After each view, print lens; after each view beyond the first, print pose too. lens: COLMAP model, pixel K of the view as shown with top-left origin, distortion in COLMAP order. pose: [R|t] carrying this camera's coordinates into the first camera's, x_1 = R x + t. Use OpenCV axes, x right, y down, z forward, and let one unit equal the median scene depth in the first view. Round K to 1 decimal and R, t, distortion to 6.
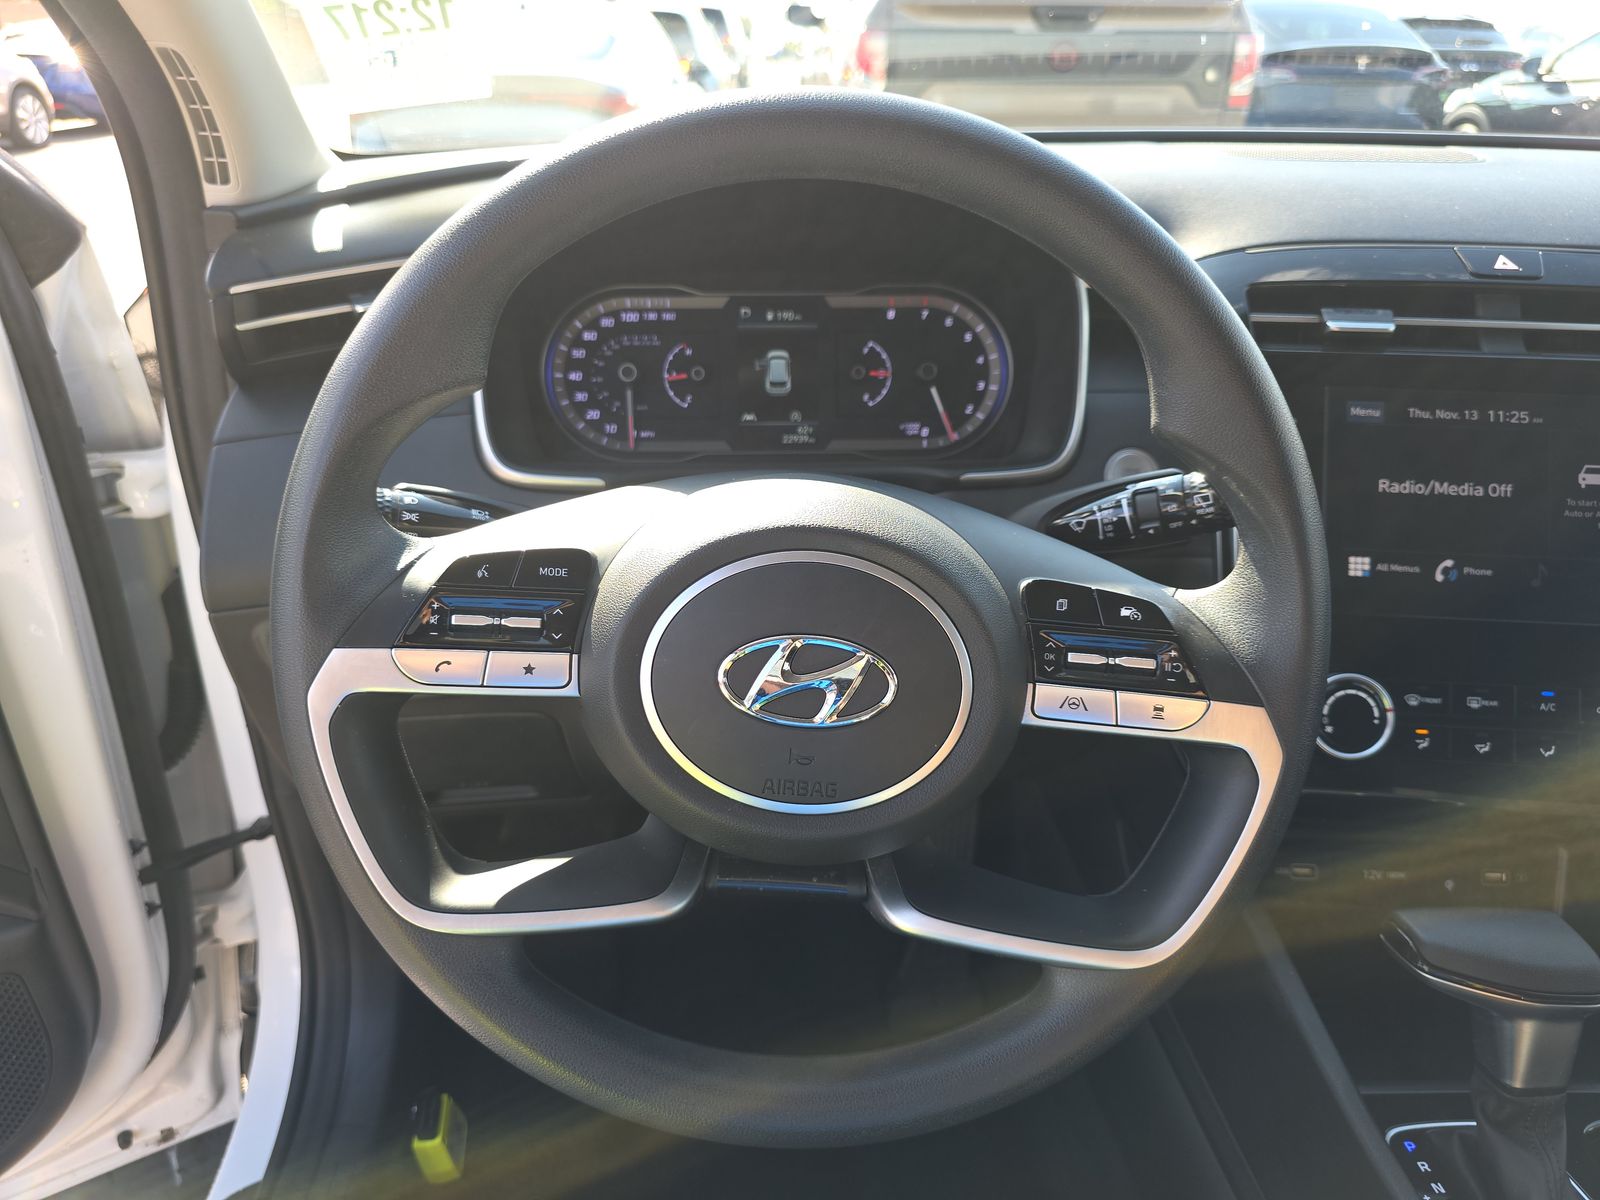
lens RADIAL K [[1096.0, 0, 801.0], [0, 1096.0, 625.8], [0, 0, 1]] dist [0.045459, -0.043883]
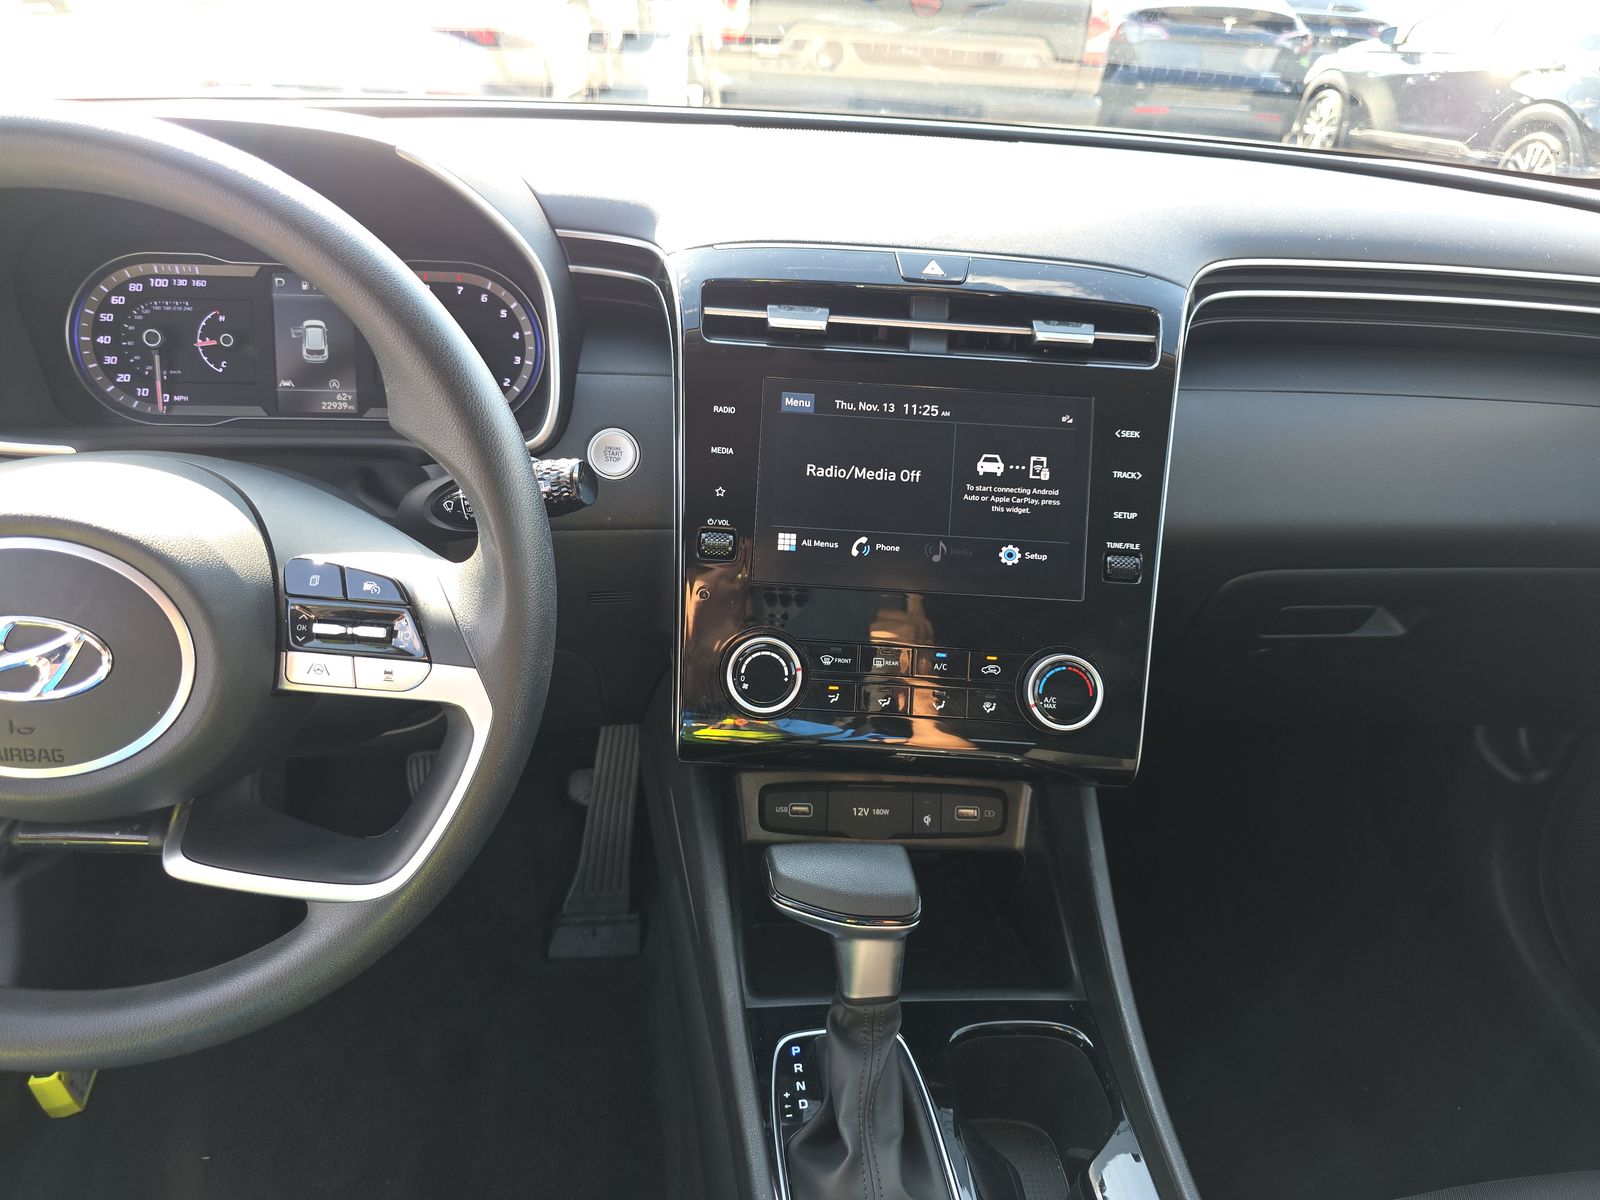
lens RADIAL K [[1096.0, 0, 860.2], [0, 1096.0, 606.2], [0, 0, 1]] dist [0.045459, -0.043883]
pose [[0.995772, 0.005673, 0.091688, 0.399951], [-0.009422, 0.999135, 0.040509, -0.028444], [-0.091379, -0.041201, 0.994963, -0.095804]]
